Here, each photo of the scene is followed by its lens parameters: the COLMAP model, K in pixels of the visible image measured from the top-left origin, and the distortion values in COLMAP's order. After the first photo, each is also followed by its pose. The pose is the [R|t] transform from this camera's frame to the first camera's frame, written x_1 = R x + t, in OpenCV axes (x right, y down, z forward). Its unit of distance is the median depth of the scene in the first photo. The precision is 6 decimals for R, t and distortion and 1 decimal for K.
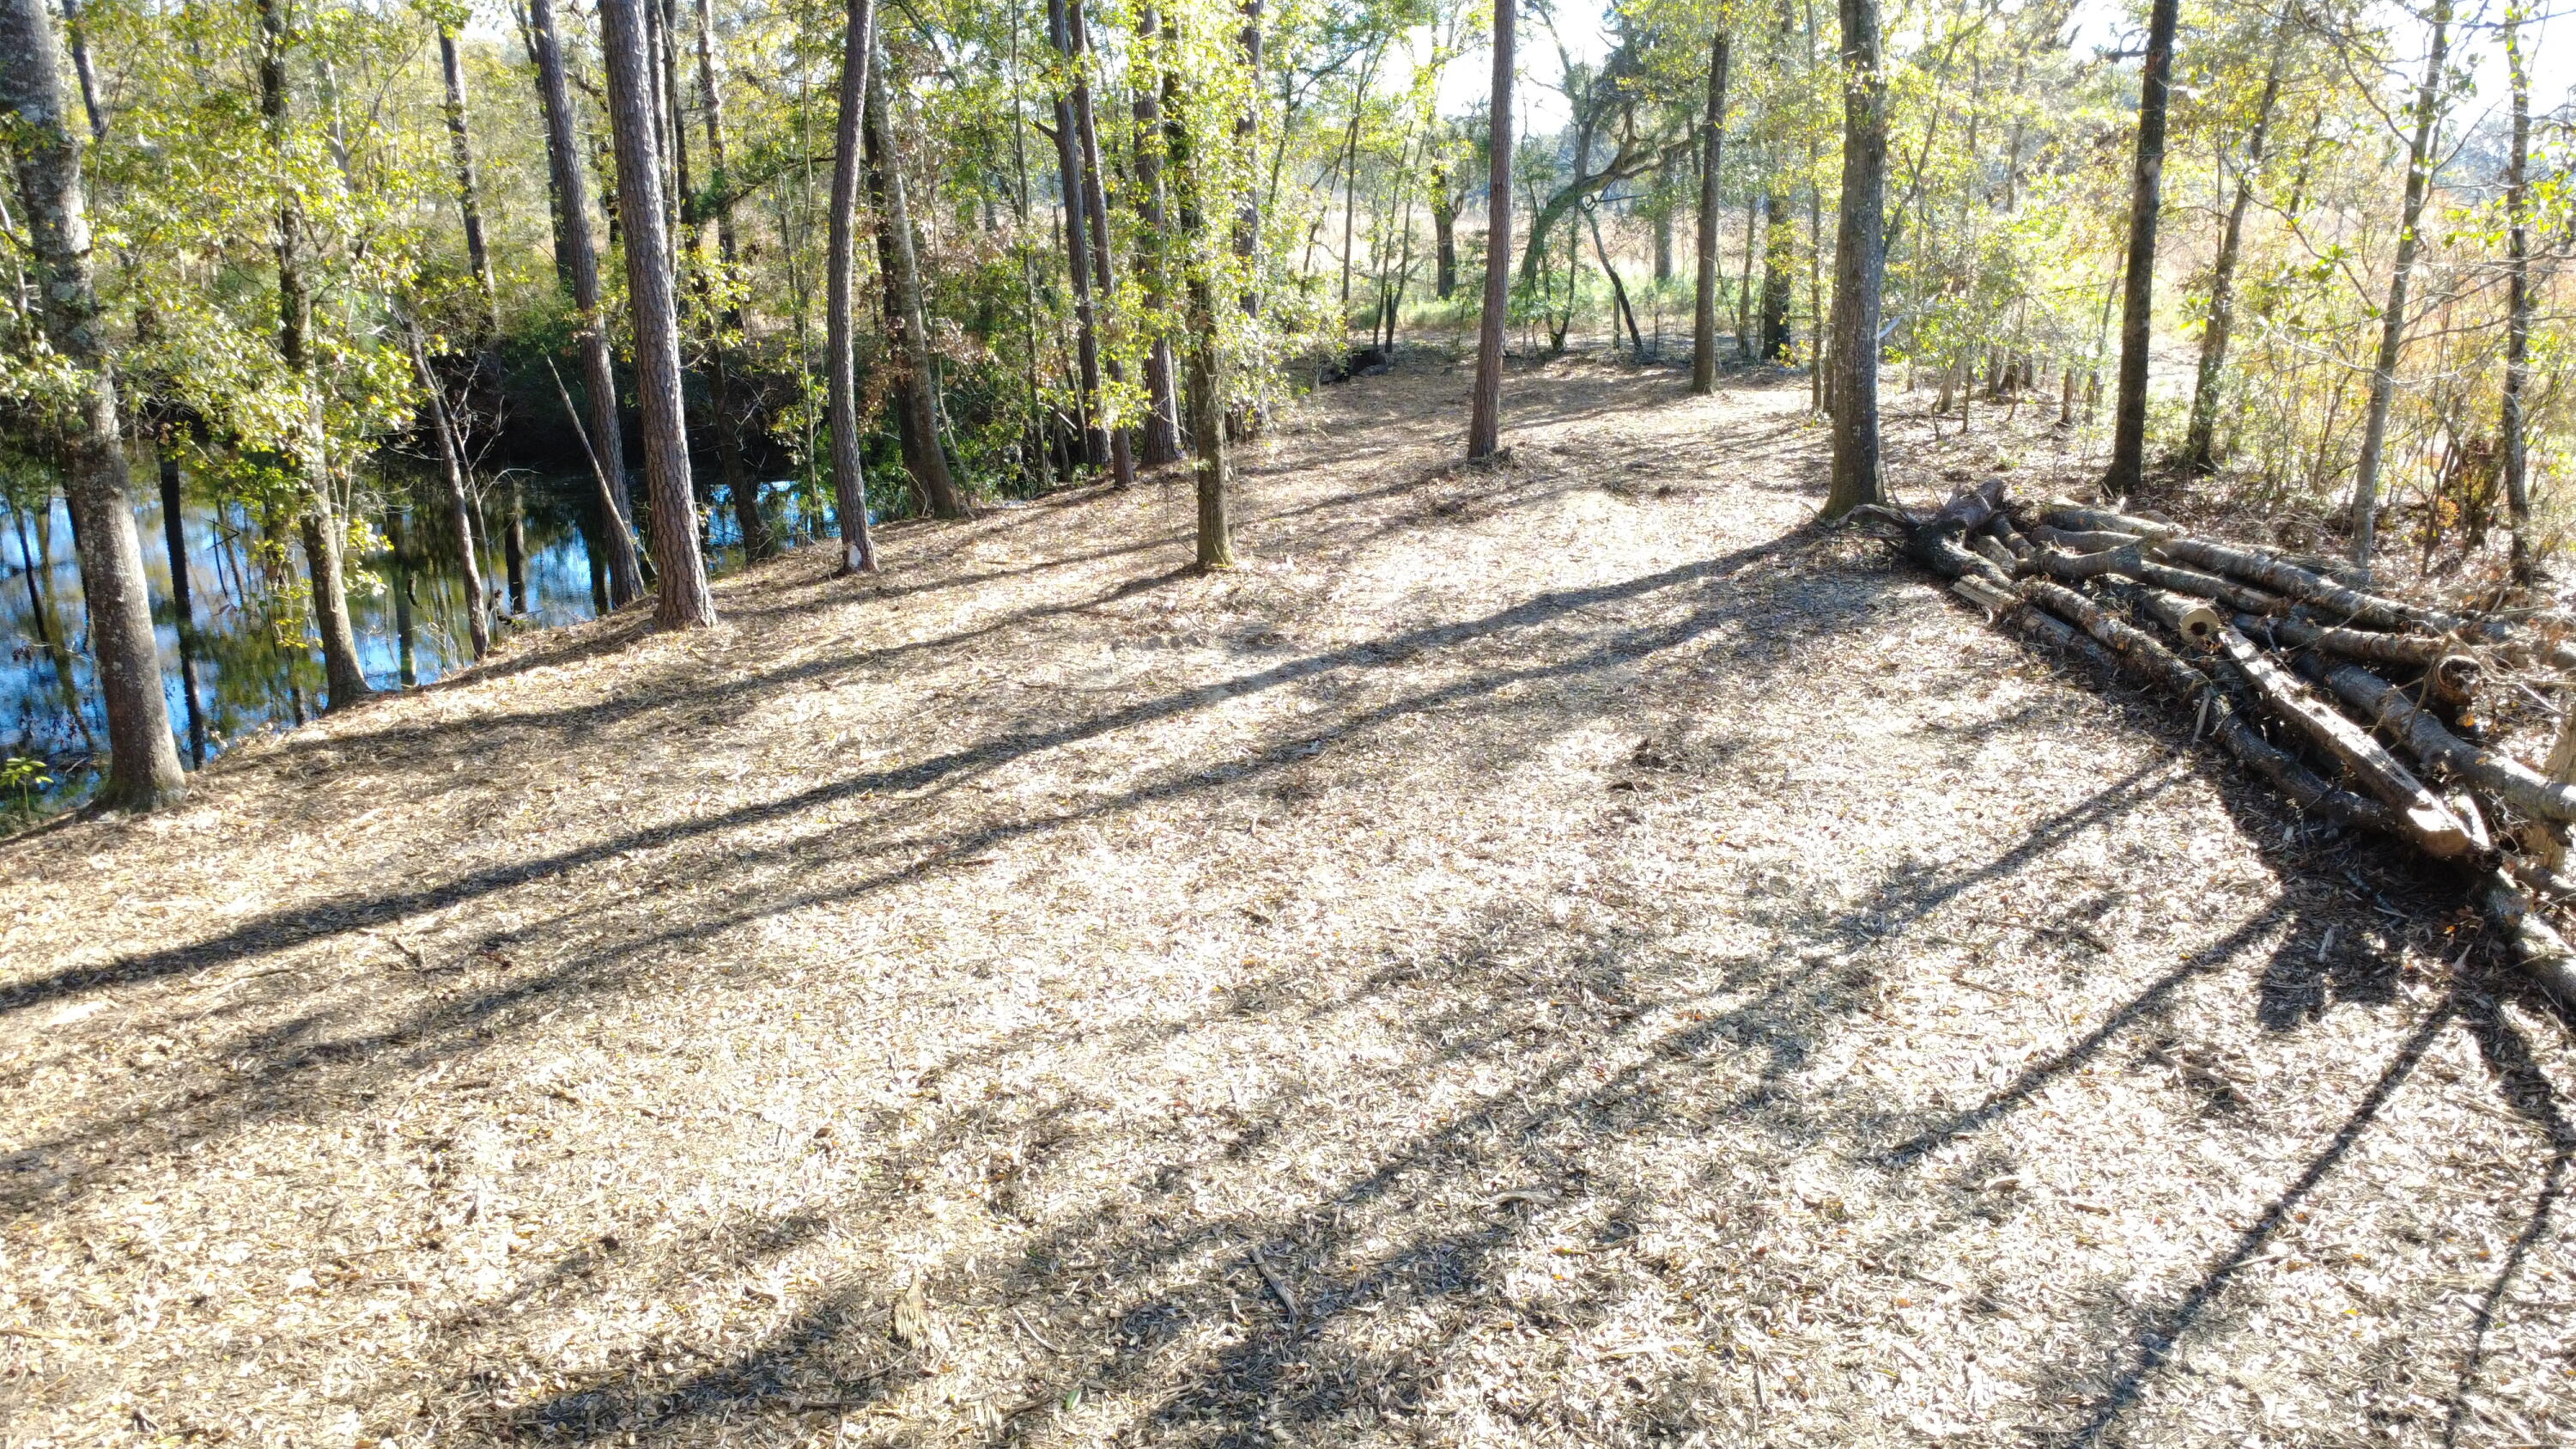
lens RADIAL K [[1850.0, 0, 1279.9], [0, 1850.0, 721.1], [0, 0, 1]] dist [0.001741, 0.001829]
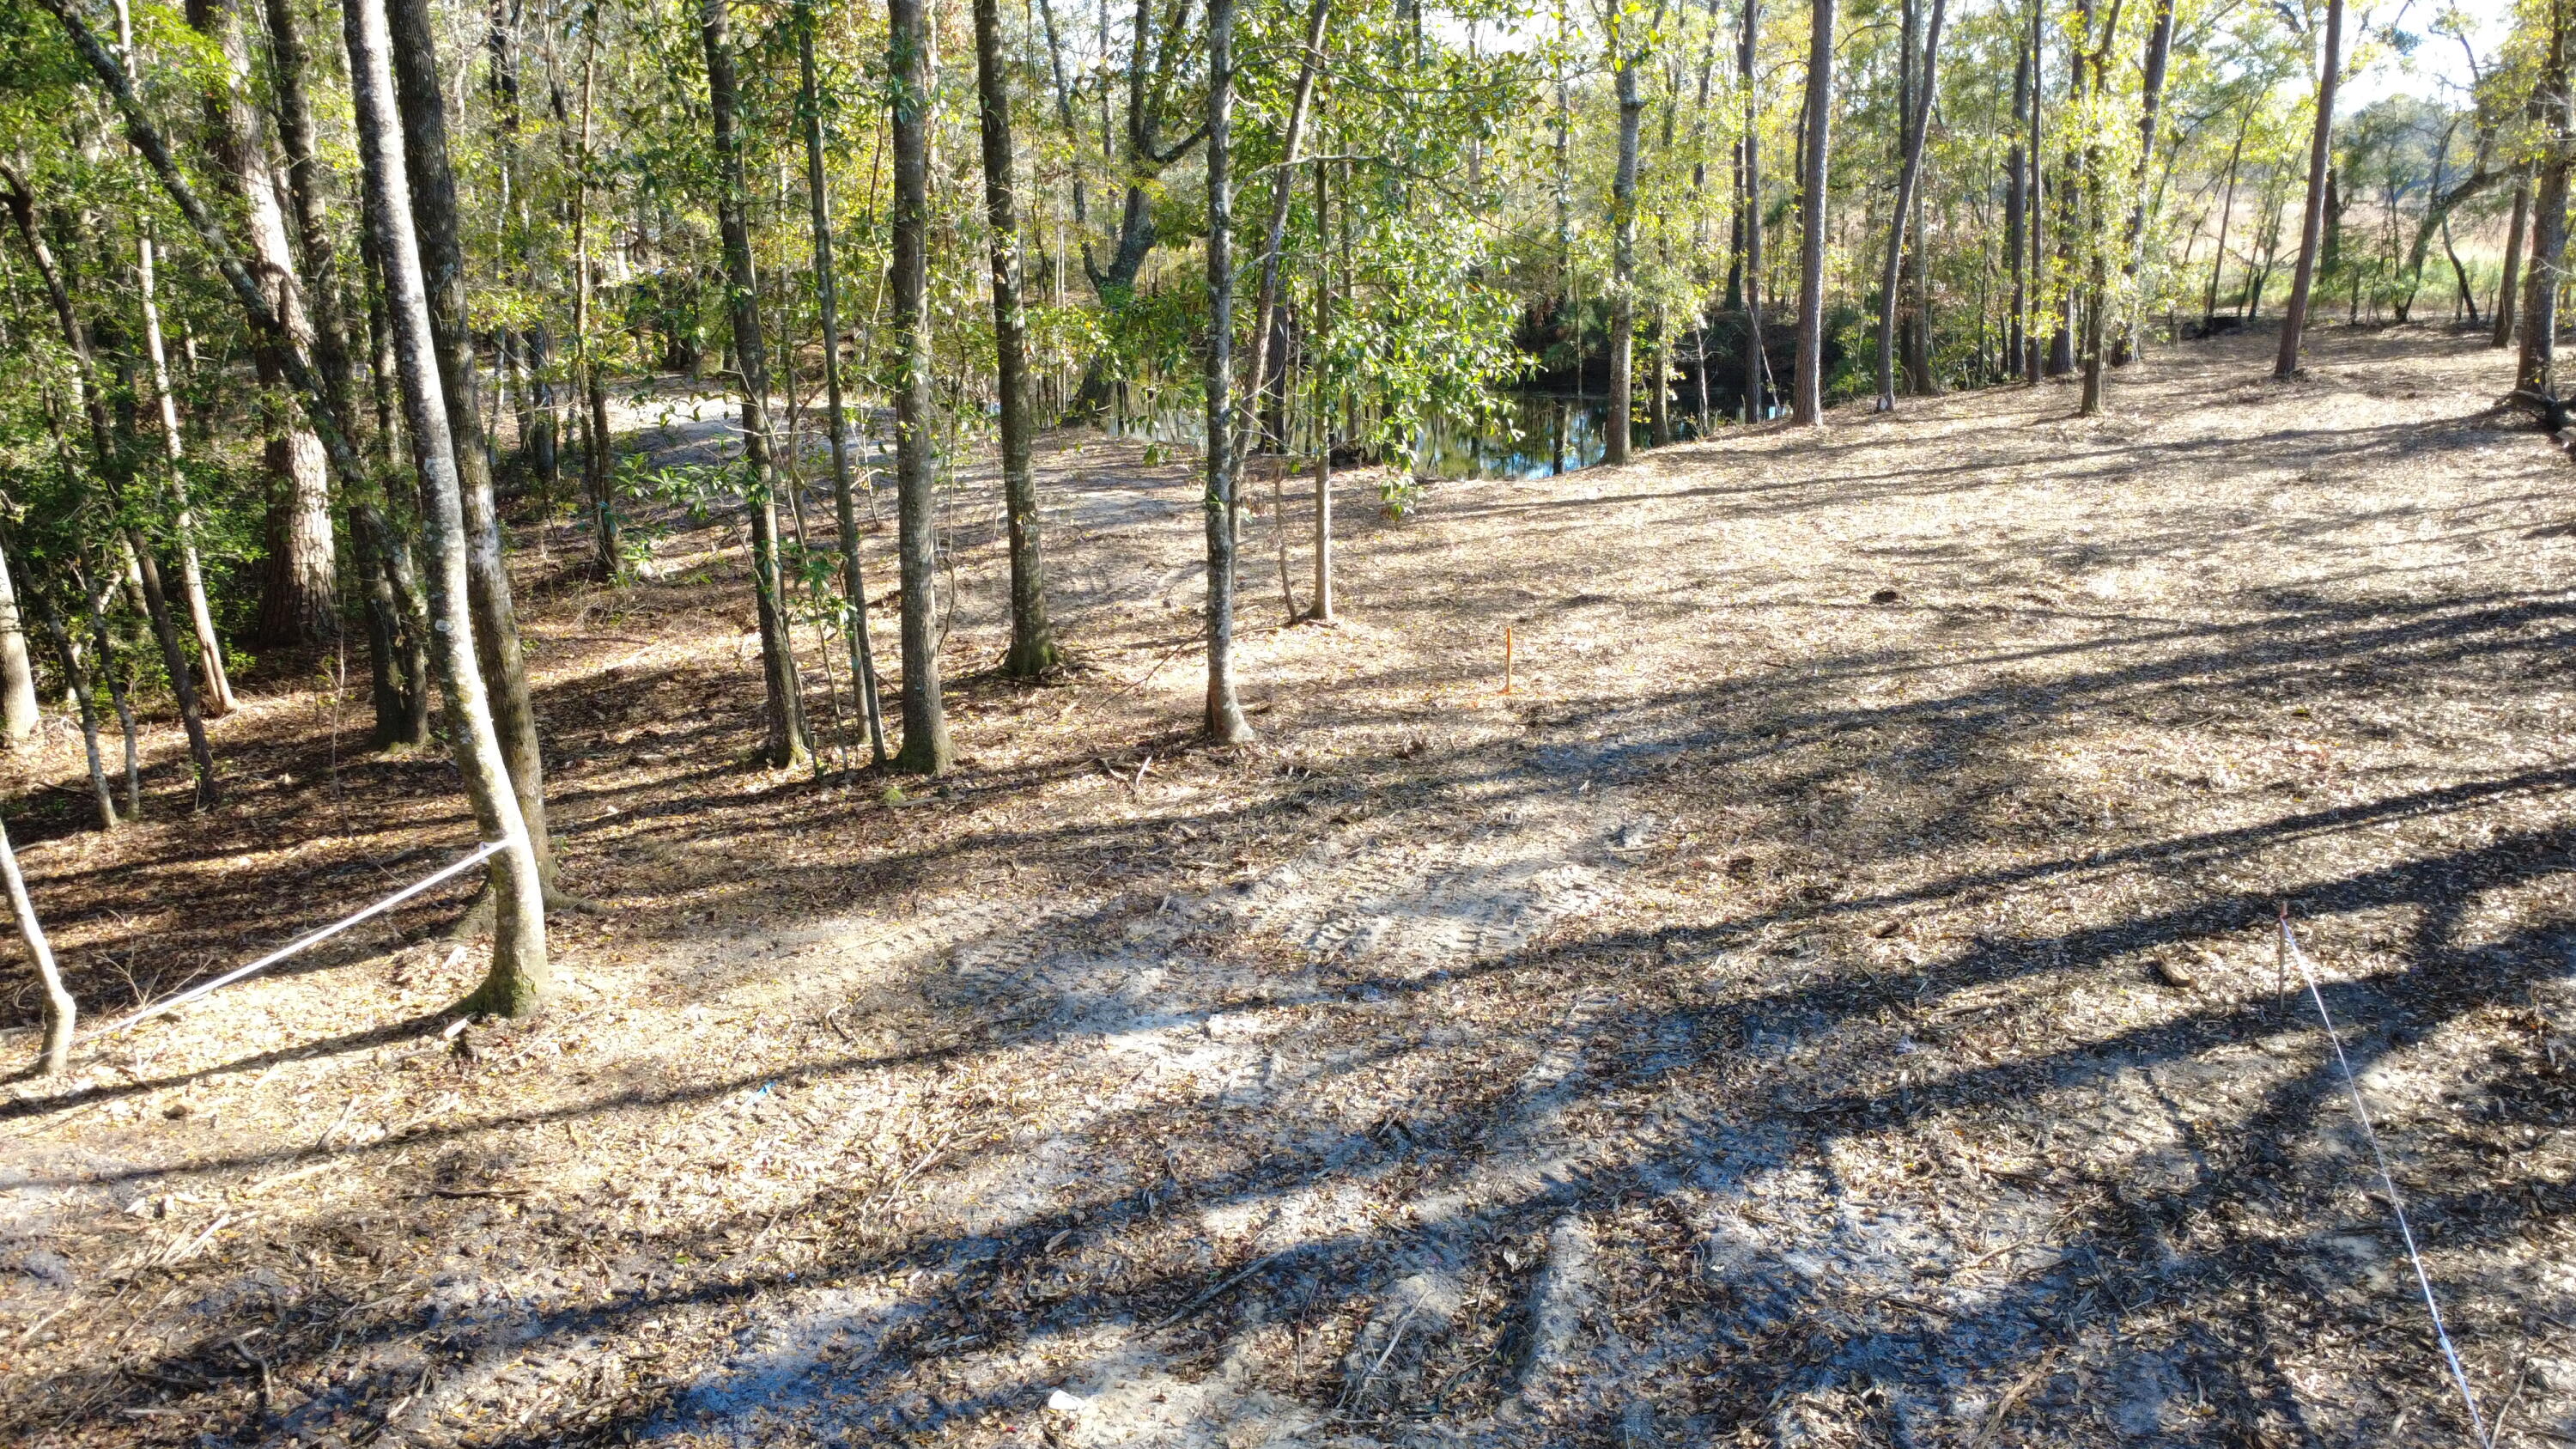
lens RADIAL K [[1860.4, 0, 1290.3], [0, 1860.4, 720.8], [0, 0, 1]] dist [-0.004141, 0.007577]
pose [[0.905198, 0.102660, -0.412405, 0.043411], [-0.102510, 0.994476, 0.022553, 0.294575], [0.412442, 0.021861, 0.910721, -1.130248]]
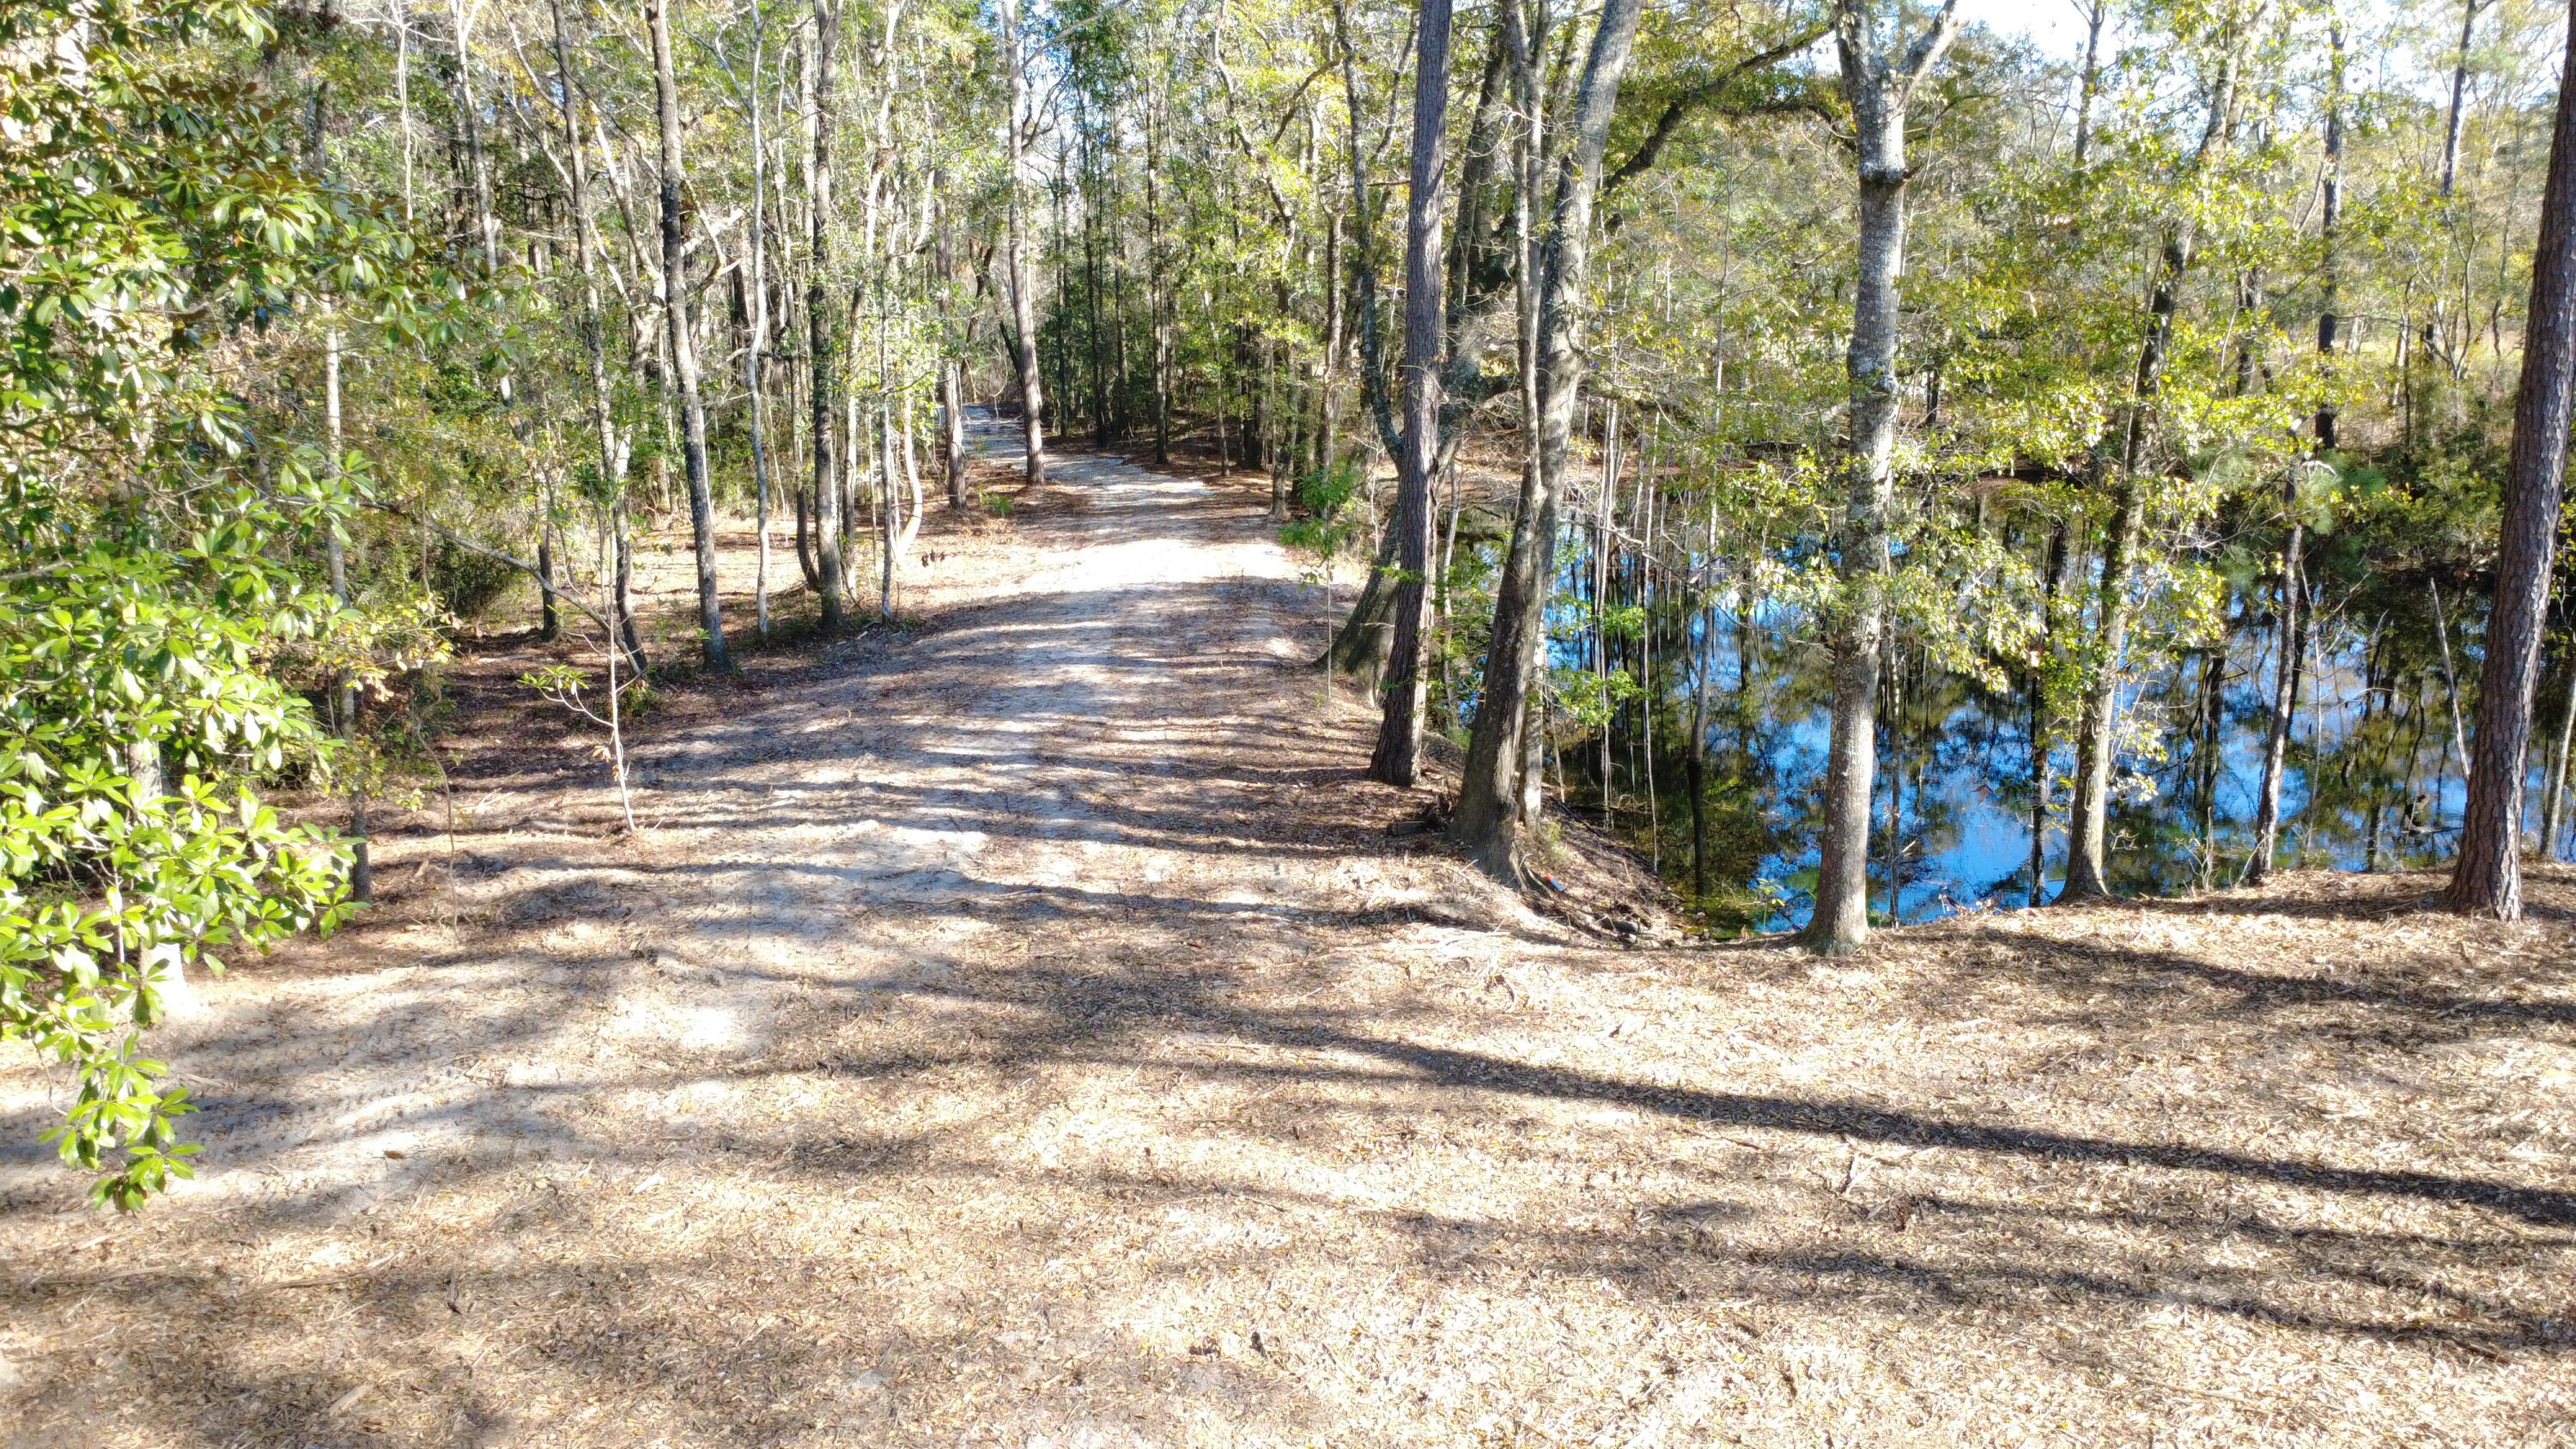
lens RADIAL K [[1858.7, 0, 1289.8], [0, 1858.7, 725.5], [0, 0, 1]] dist [-0.003445, 0.005518]
pose [[0.454194, 0.194080, -0.869506, 0.163191], [-0.223550, 0.969586, 0.099646, -0.101713], [0.862400, 0.149120, 0.483766, 0.107661]]
